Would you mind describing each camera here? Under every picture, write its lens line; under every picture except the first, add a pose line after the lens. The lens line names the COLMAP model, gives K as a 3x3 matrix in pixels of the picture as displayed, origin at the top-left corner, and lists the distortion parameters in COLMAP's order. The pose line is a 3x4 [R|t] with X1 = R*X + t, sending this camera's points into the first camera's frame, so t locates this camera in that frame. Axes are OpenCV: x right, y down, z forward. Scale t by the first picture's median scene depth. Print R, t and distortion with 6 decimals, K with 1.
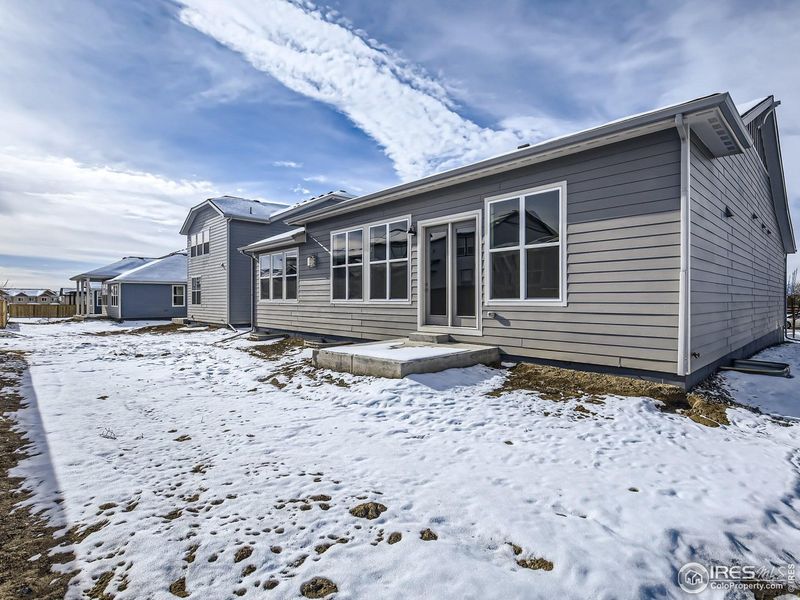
lens RADIAL K [[408.1, 0, 400.0], [0, 408.1, 300.0], [0, 0, 1]] dist [-0.000742, -0.000180]
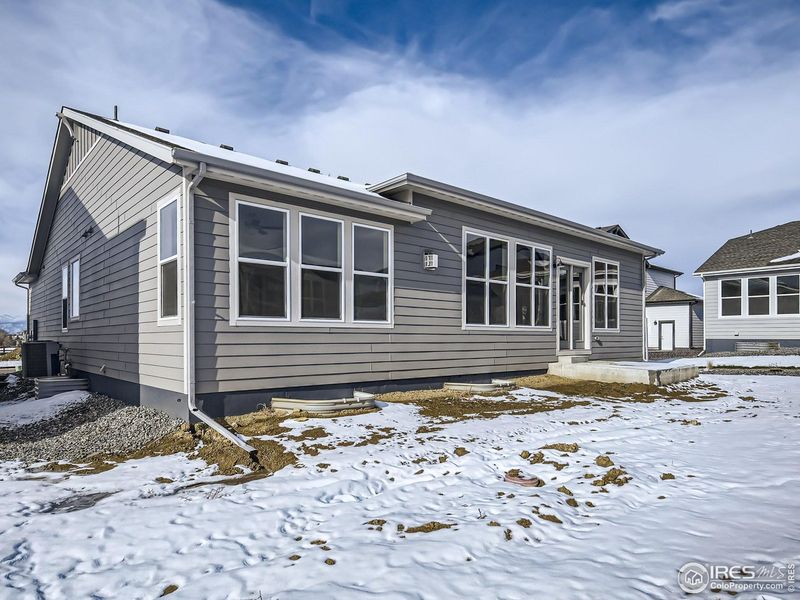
lens RADIAL K [[510.5, 0, 400.0], [0, 510.5, 300.0], [0, 0, 1]] dist [0.000167, -0.000142]
pose [[0.021310, 0.042914, 0.998851, -1.111240], [-0.030755, 0.998634, -0.042249, -0.001916], [-0.999300, -0.029819, 0.022600, 1.154981]]
